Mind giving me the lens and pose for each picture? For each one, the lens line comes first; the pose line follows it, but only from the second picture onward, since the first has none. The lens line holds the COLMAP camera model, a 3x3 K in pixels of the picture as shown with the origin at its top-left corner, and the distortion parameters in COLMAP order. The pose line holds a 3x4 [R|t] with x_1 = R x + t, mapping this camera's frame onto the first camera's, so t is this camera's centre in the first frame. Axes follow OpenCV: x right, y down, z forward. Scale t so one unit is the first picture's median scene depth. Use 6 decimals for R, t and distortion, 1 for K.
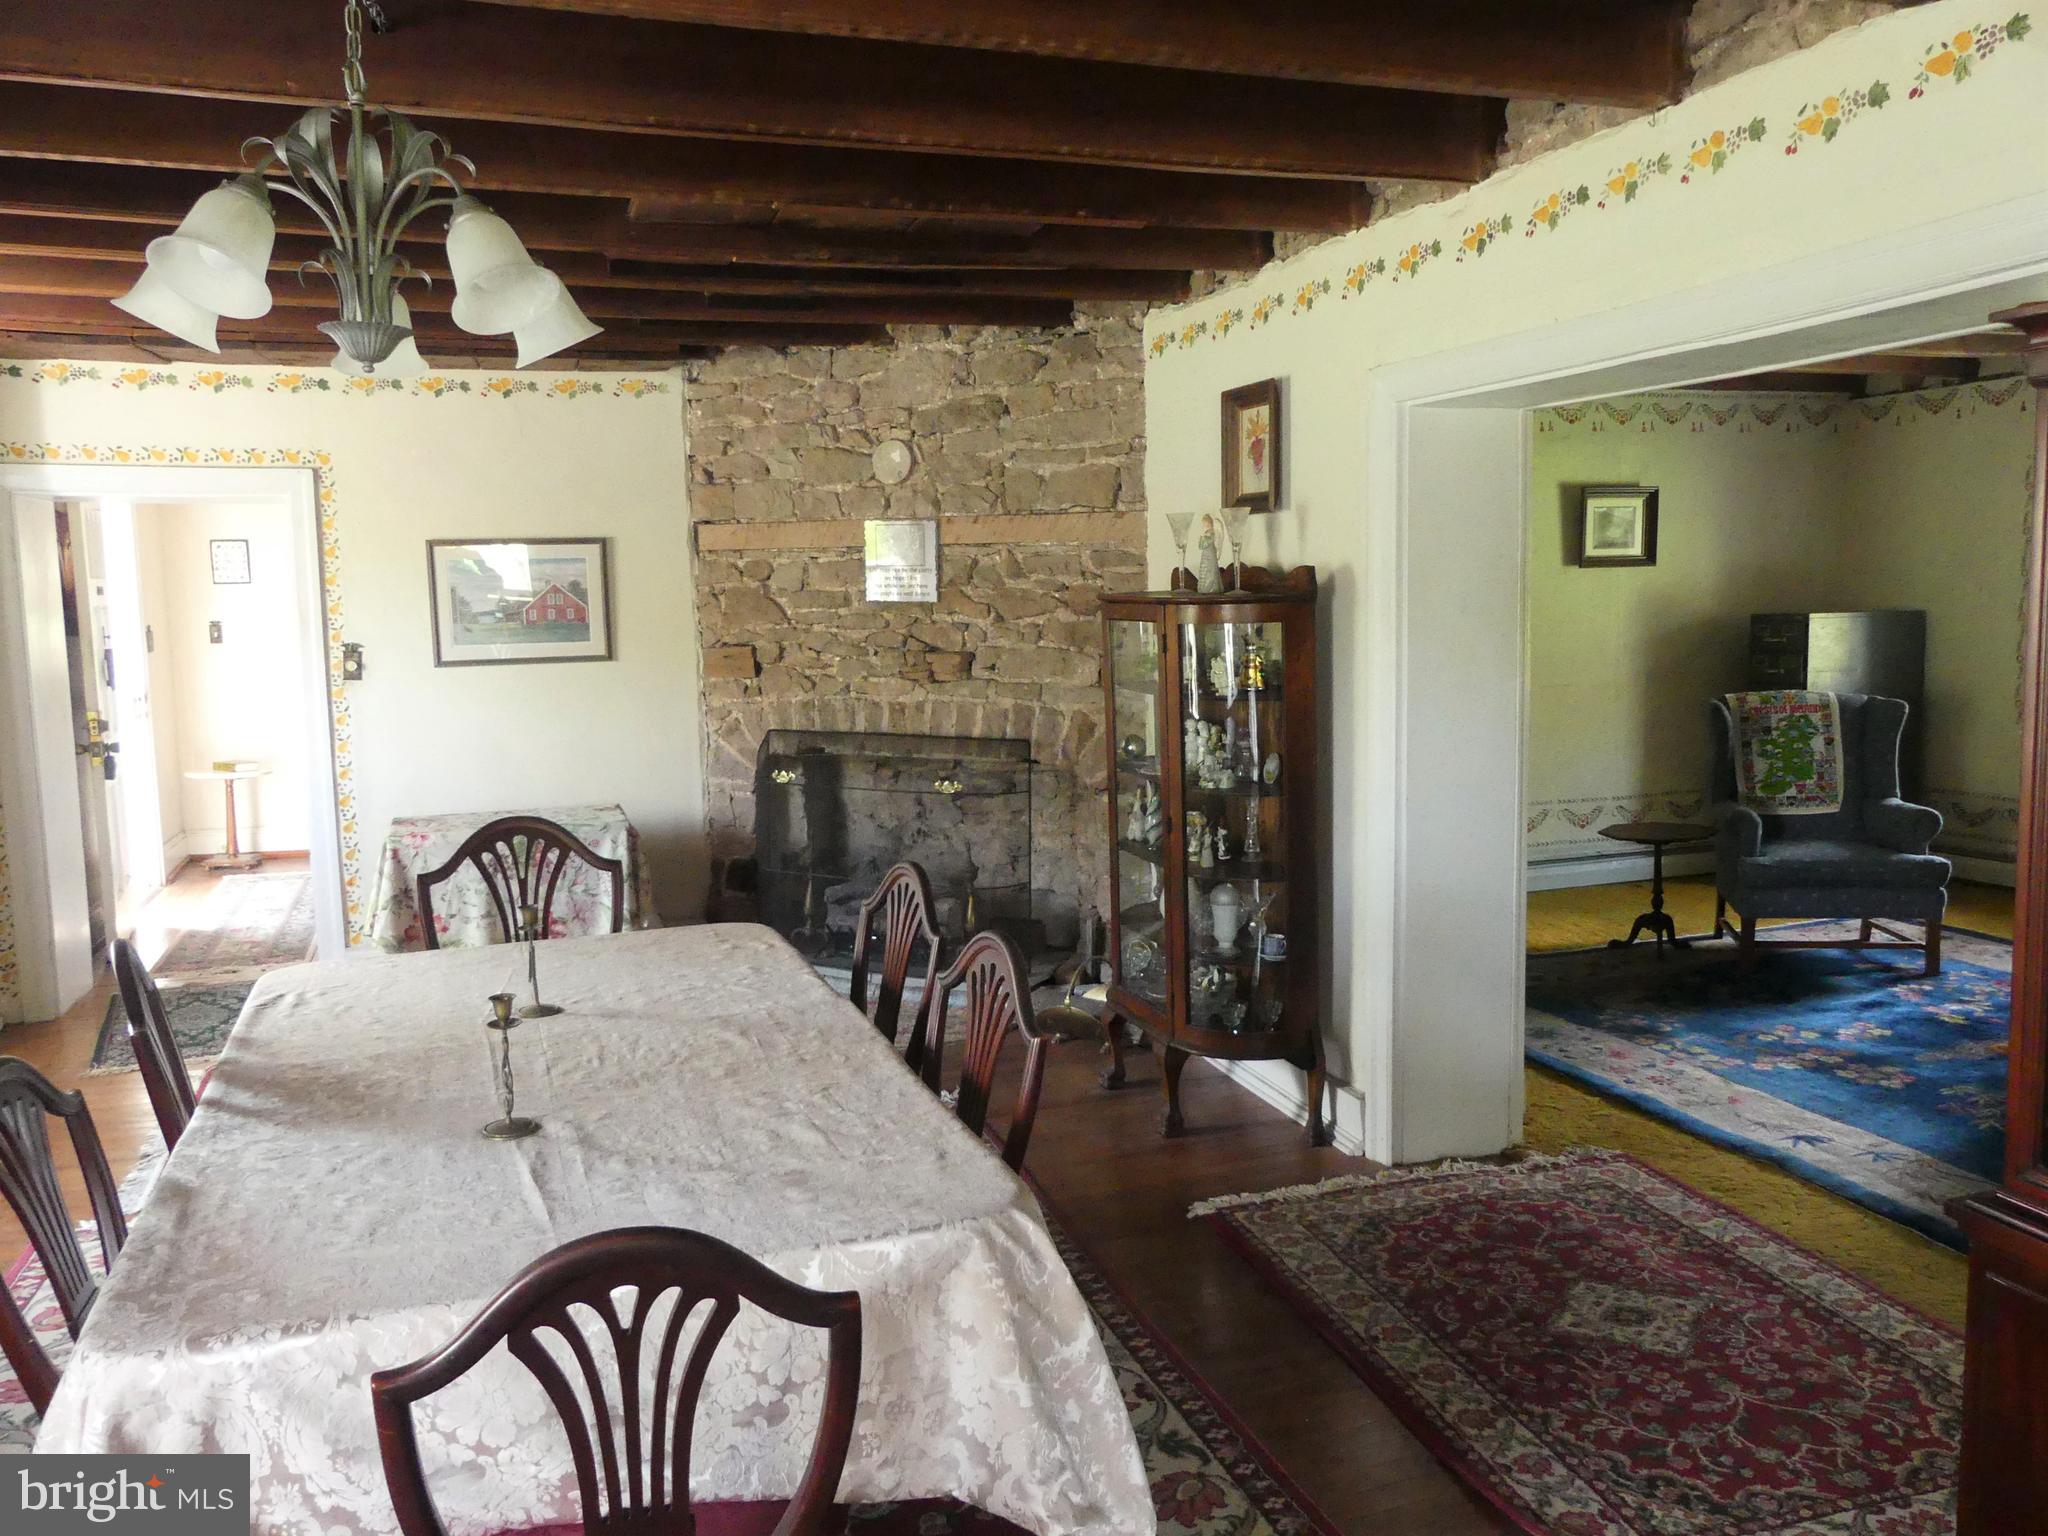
lens RADIAL K [[1604.8, 0, 984.0], [0, 1604.8, 809.1], [0, 0, 1]] dist [0.006482, 0.004717]
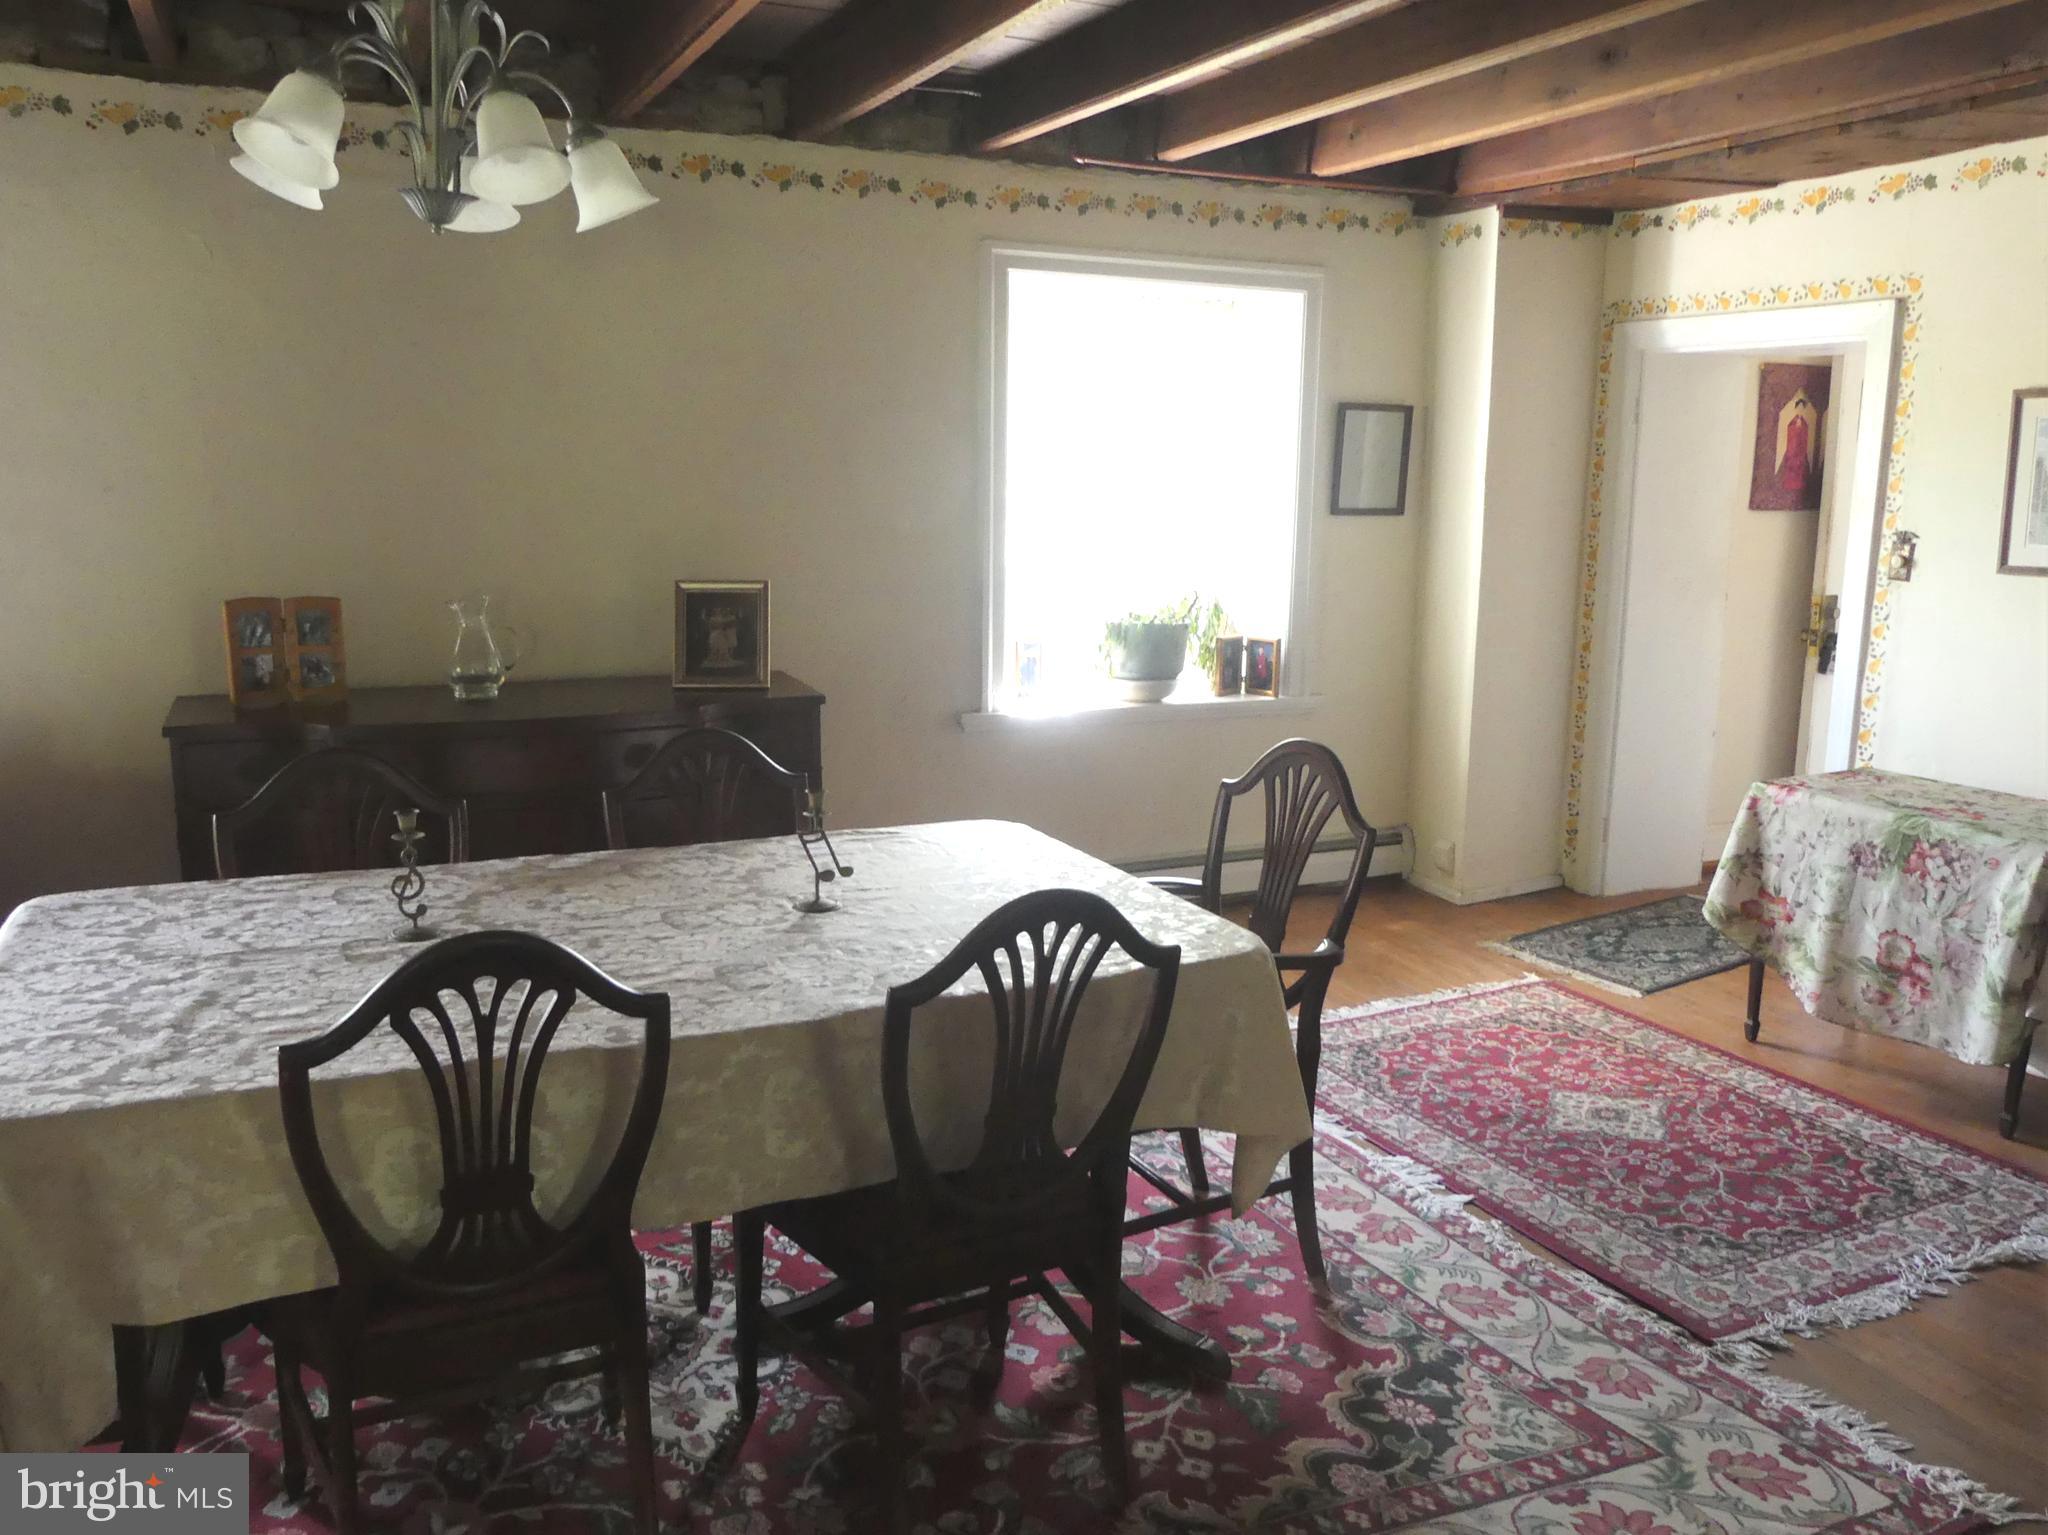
lens RADIAL K [[1553.7, 0, 1024.0], [0, 1553.7, 767.5], [0, 0, 1]] dist [0.006192, 0.005745]
pose [[0.093009, 0.211191, -0.973010, 0.324434], [-0.159028, 0.967851, 0.194870, -0.078484], [0.982883, 0.136611, 0.123604, 0.557635]]
